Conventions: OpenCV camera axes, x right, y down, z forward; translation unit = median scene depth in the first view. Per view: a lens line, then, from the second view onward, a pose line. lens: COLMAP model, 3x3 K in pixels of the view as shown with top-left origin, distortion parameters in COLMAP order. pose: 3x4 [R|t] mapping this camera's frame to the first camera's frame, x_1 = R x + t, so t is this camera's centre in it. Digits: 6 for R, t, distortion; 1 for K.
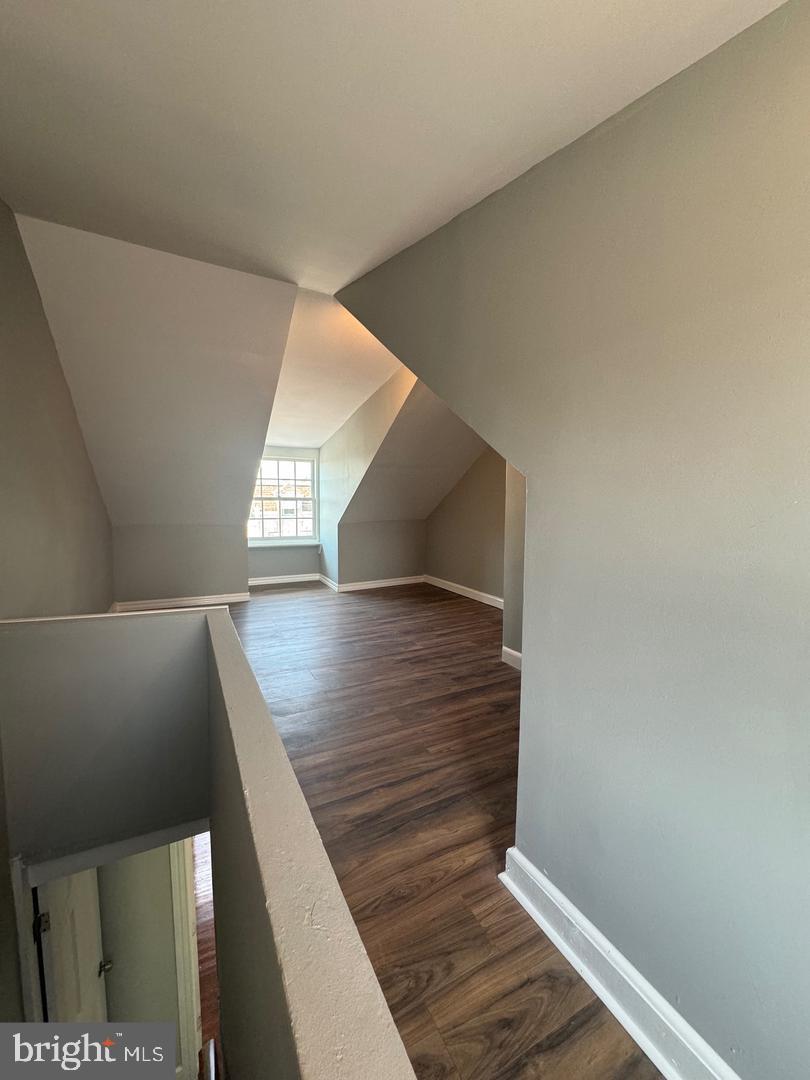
lens RADIAL K [[431.2, 0, 408.4], [0, 431.2, 540.5], [0, 0, 1]] dist [-0.004657, -0.000002]
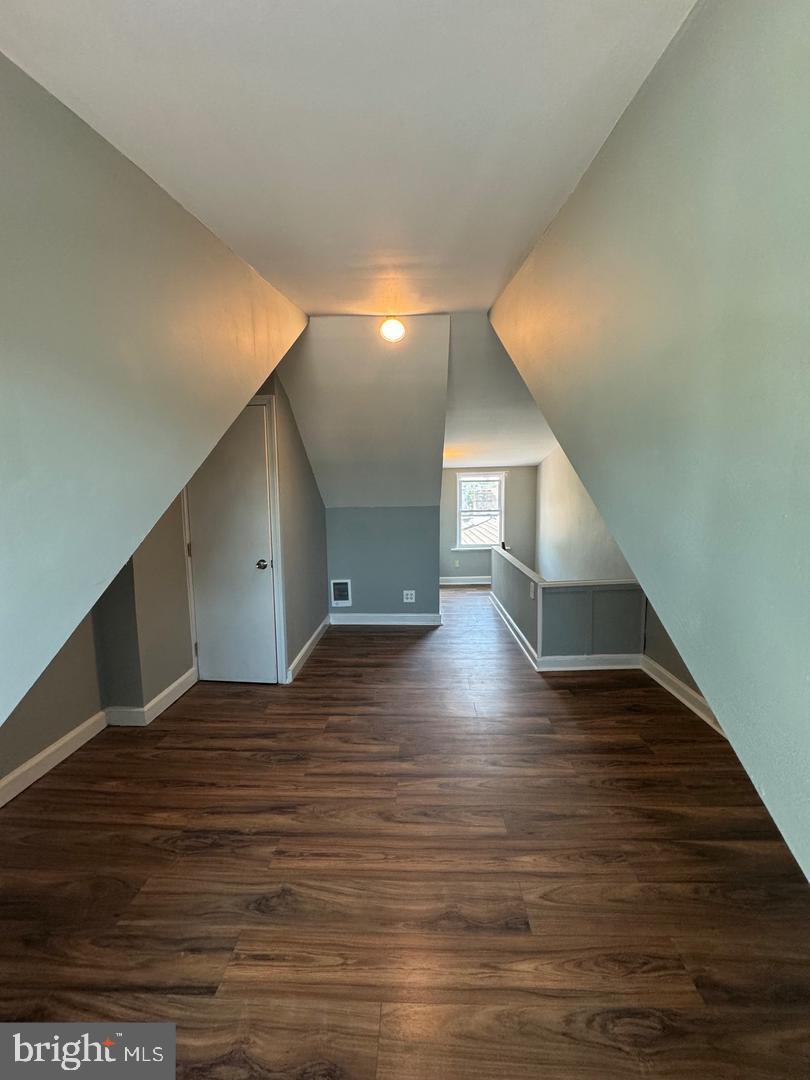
lens RADIAL K [[431.2, 0, 403.5], [0, 431.2, 538.6], [0, 0, 1]] dist [-0.004657, -0.000002]
pose [[-0.865354, -0.053910, 0.498253, -0.483301], [0.055582, 0.977740, 0.202323, -0.234437], [-0.498069, 0.202776, -0.843095, 1.609446]]
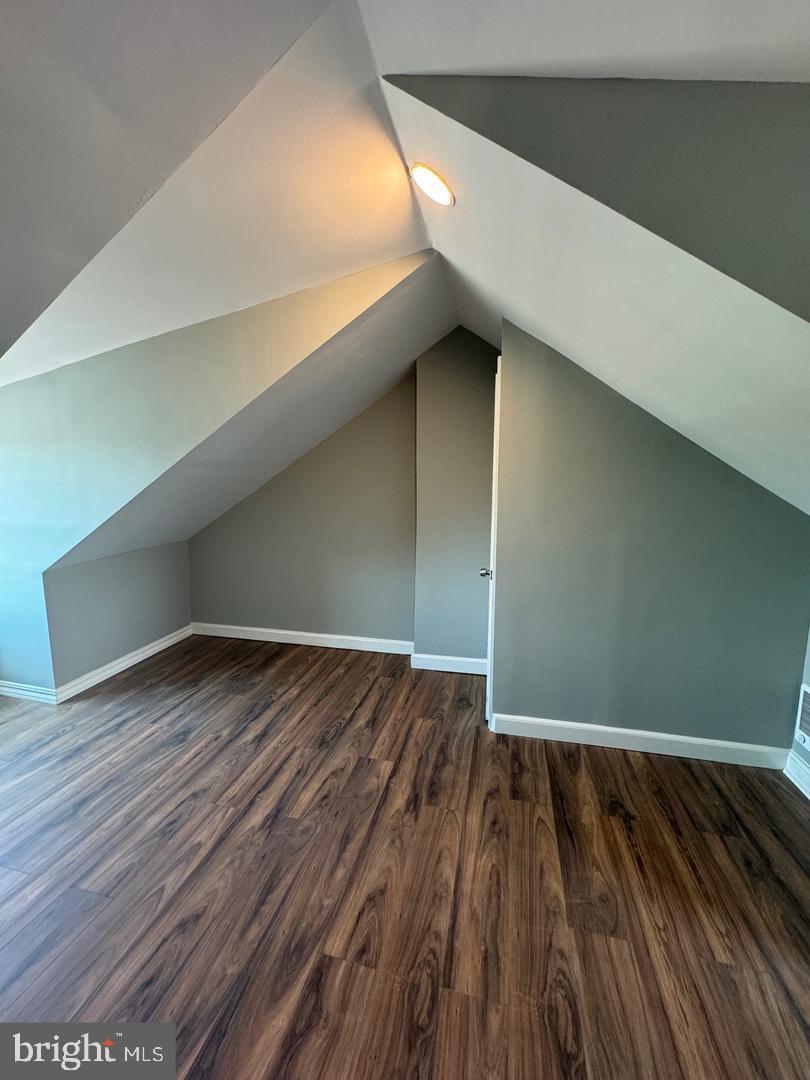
lens RADIAL K [[431.2, 0, 404.9], [0, 431.2, 535.2], [0, 0, 1]] dist [-0.004657, -0.000002]
pose [[0.659871, -0.097780, 0.744990, -0.418796], [0.079367, 0.995020, 0.060297, -0.129652], [-0.747176, 0.019340, 0.664345, 0.582378]]
